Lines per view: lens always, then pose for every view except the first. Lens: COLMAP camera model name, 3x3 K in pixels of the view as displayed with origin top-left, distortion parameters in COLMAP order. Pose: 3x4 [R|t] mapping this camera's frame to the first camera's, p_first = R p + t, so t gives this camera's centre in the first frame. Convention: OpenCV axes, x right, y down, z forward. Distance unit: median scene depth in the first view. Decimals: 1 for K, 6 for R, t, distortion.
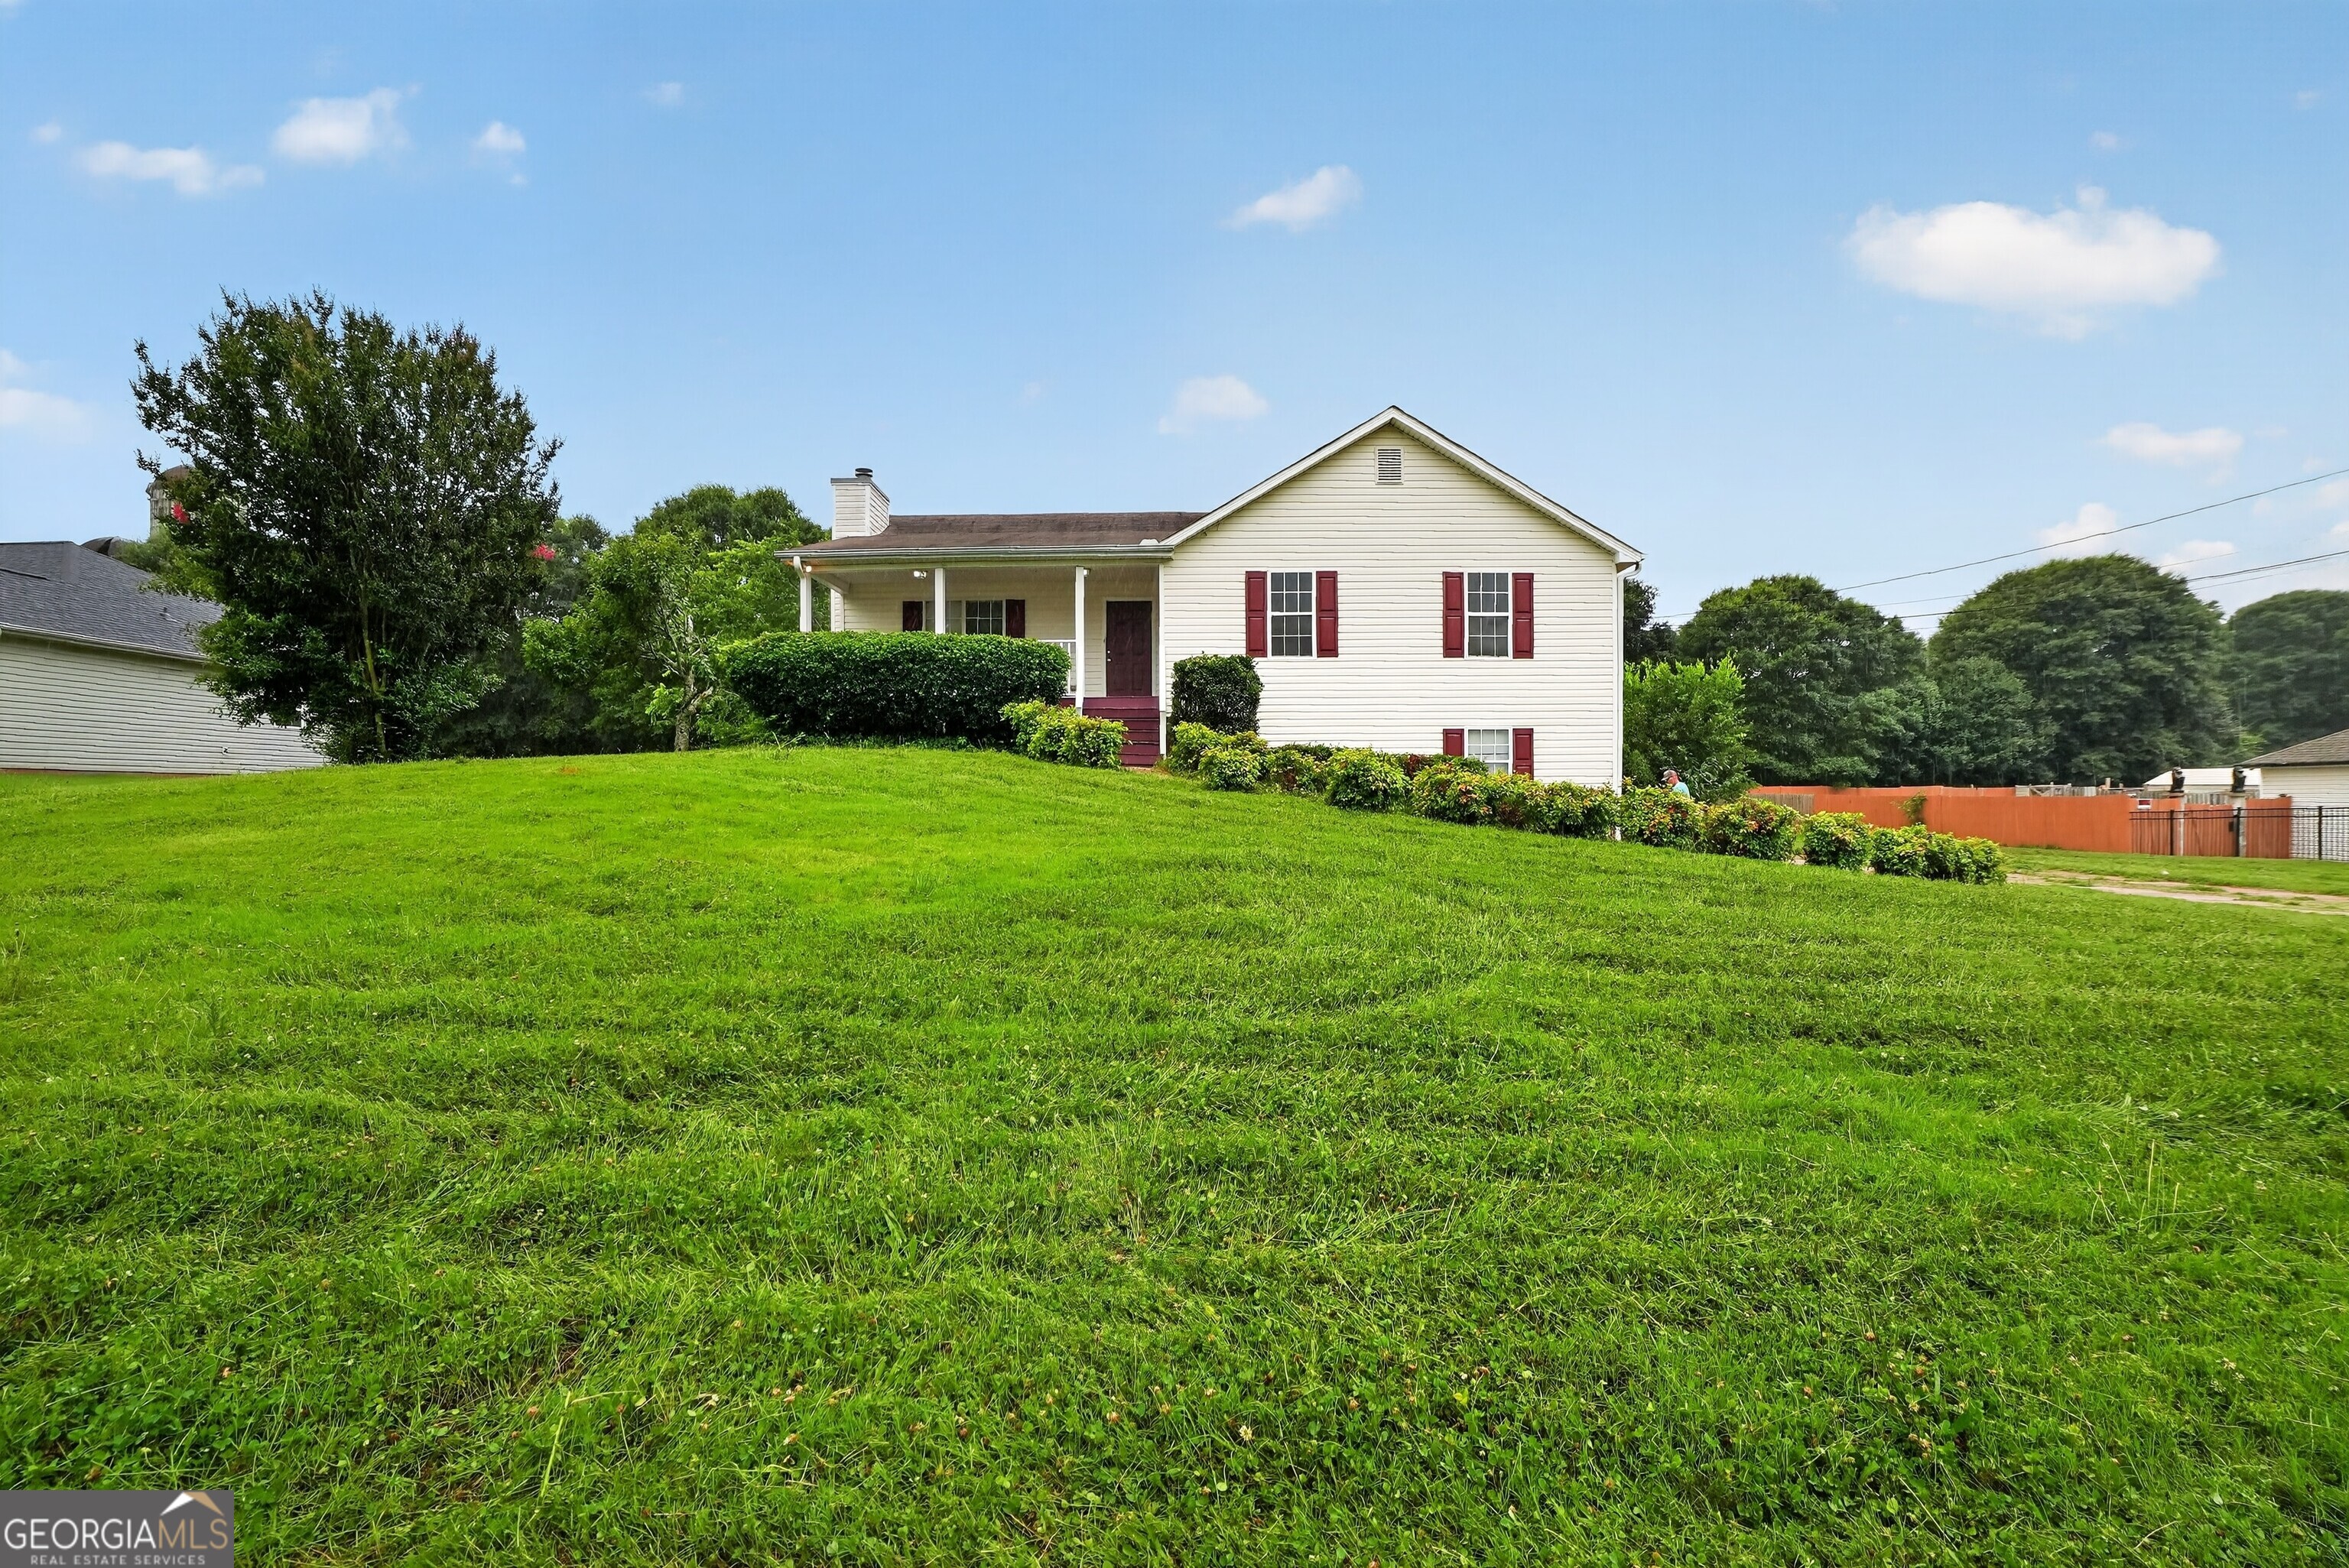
lens RADIAL K [[1097.9, 0, 1174.5], [0, 1097.9, 784.0], [0, 0, 1]] dist [-0.055931, 0.000091]
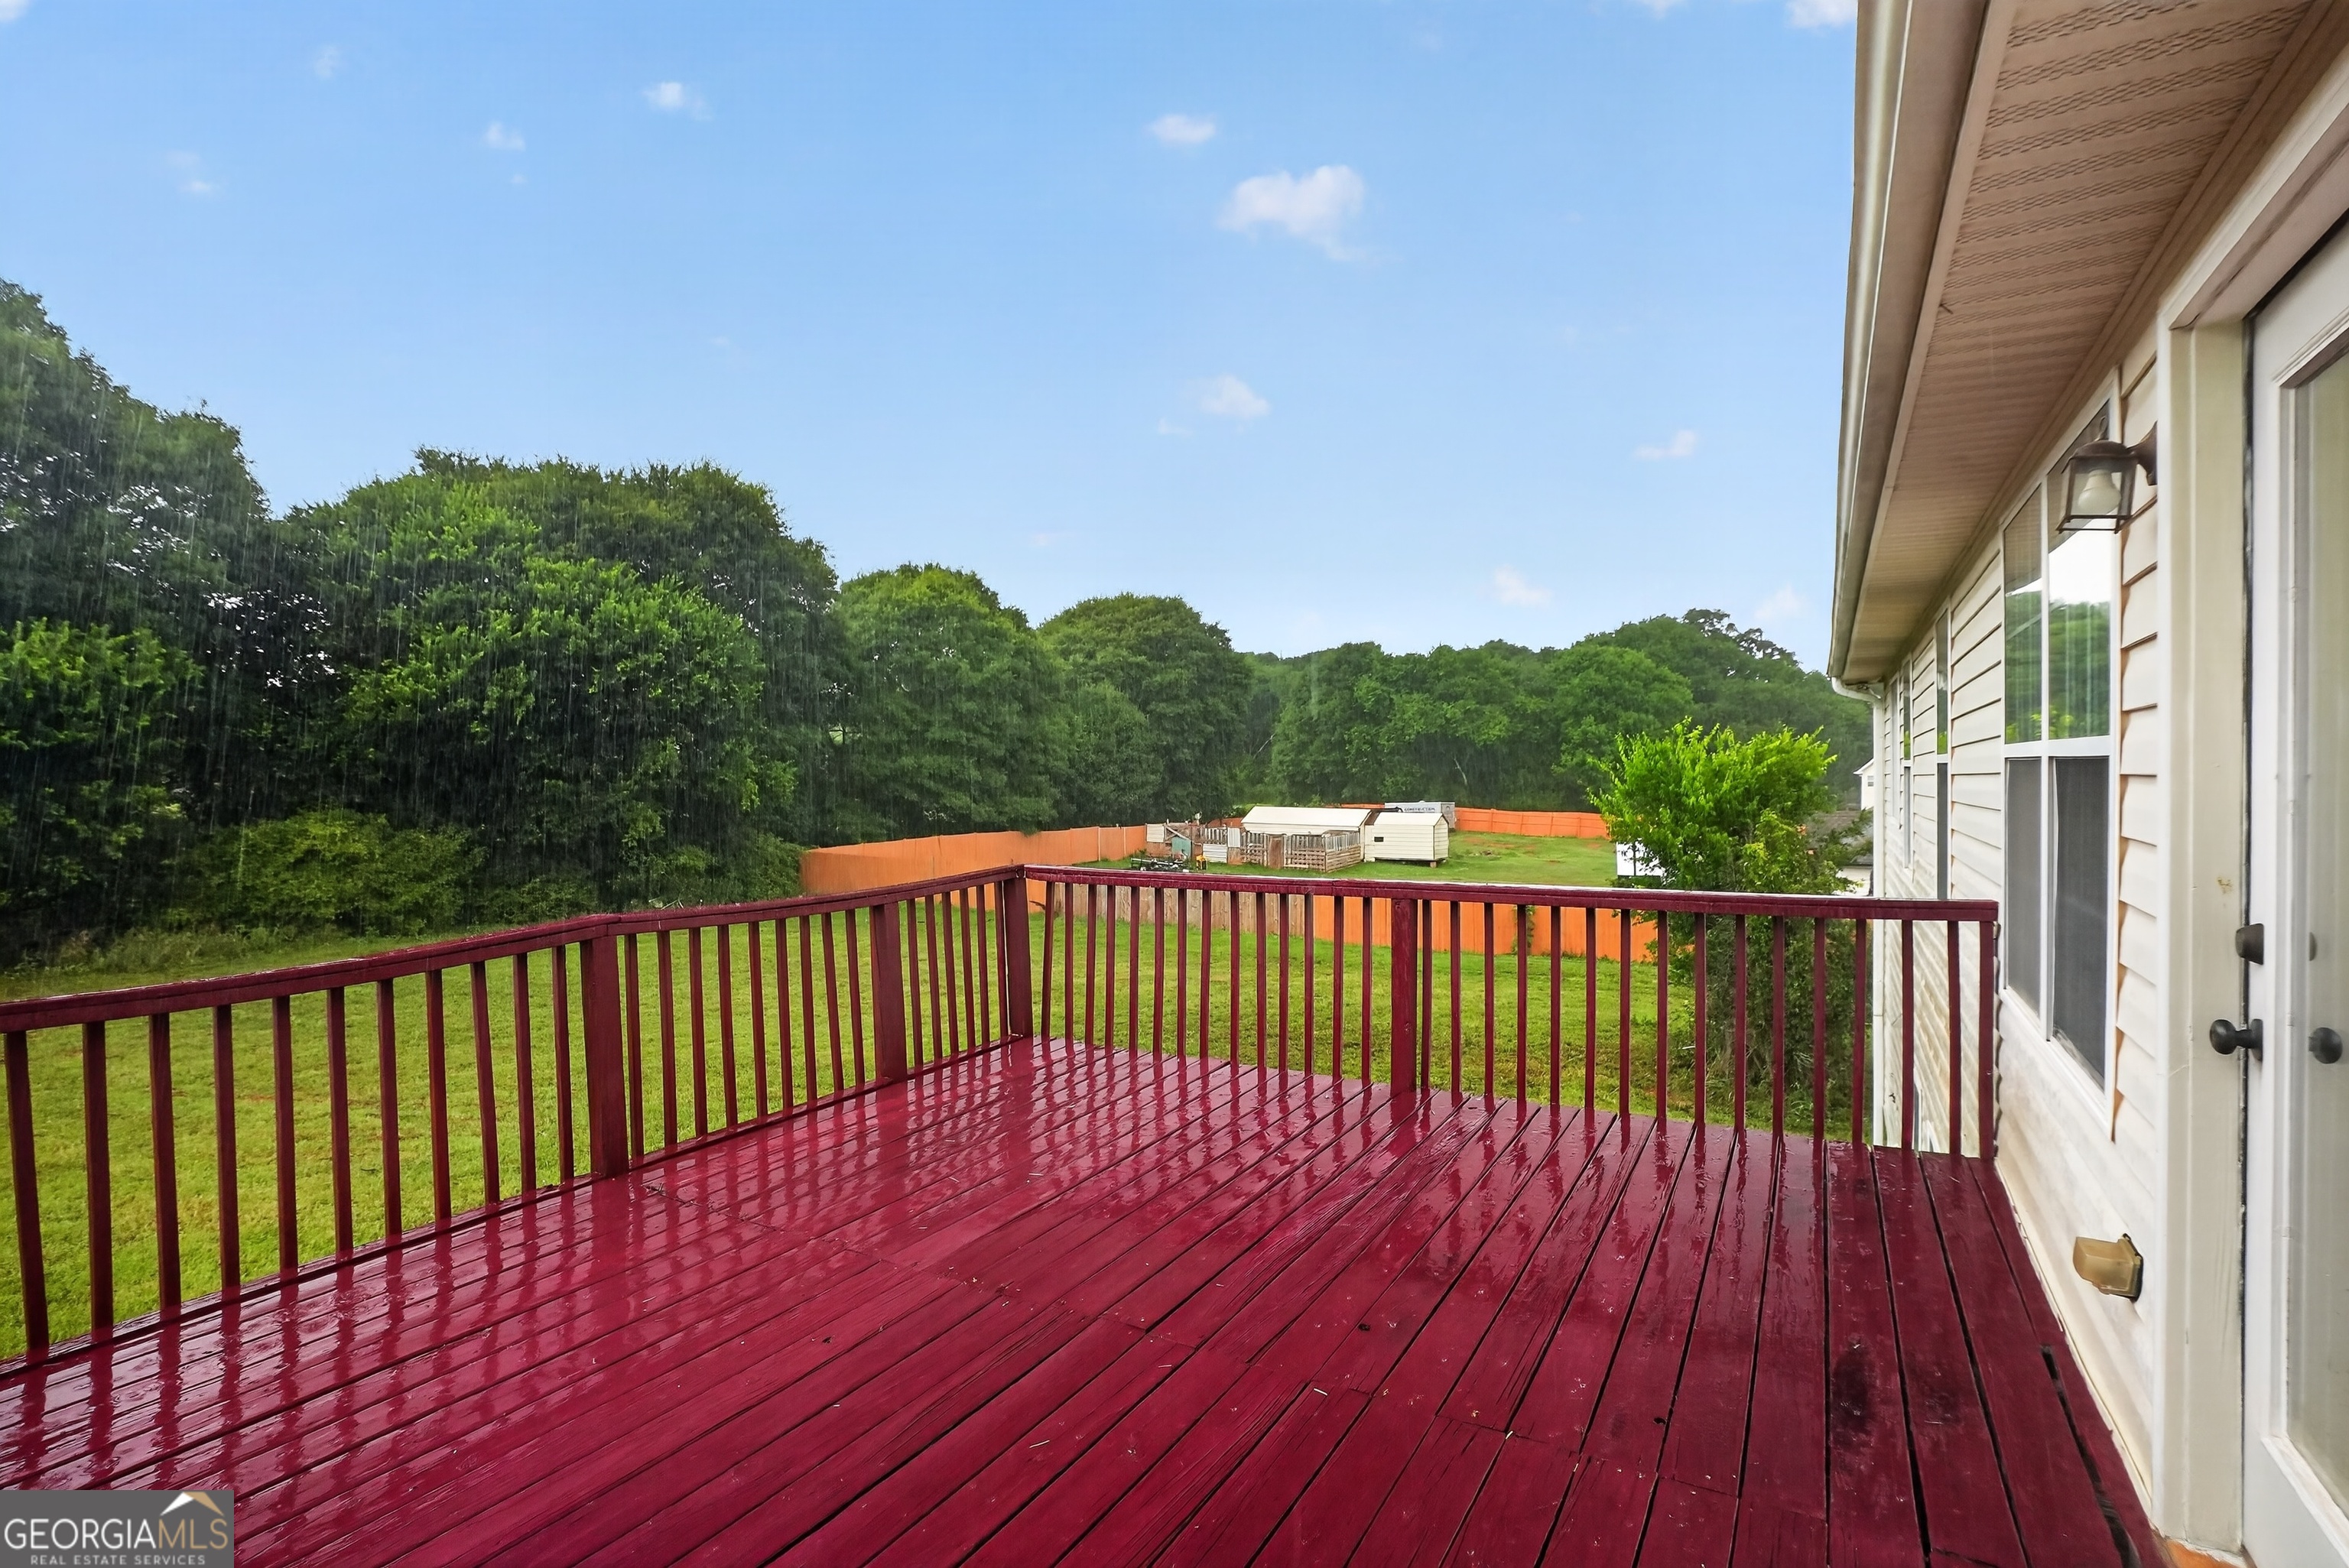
lens RADIAL K [[1097.9, 0, 1174.5], [0, 1097.9, 784.0], [0, 0, 1]] dist [-0.055931, 0.000091]
pose [[0.501758, -0.000225, 0.865008, -0.164695], [-0.001897, 0.999997, 0.001360, -0.109308], [-0.865006, -0.002323, 0.501757, 1.416158]]
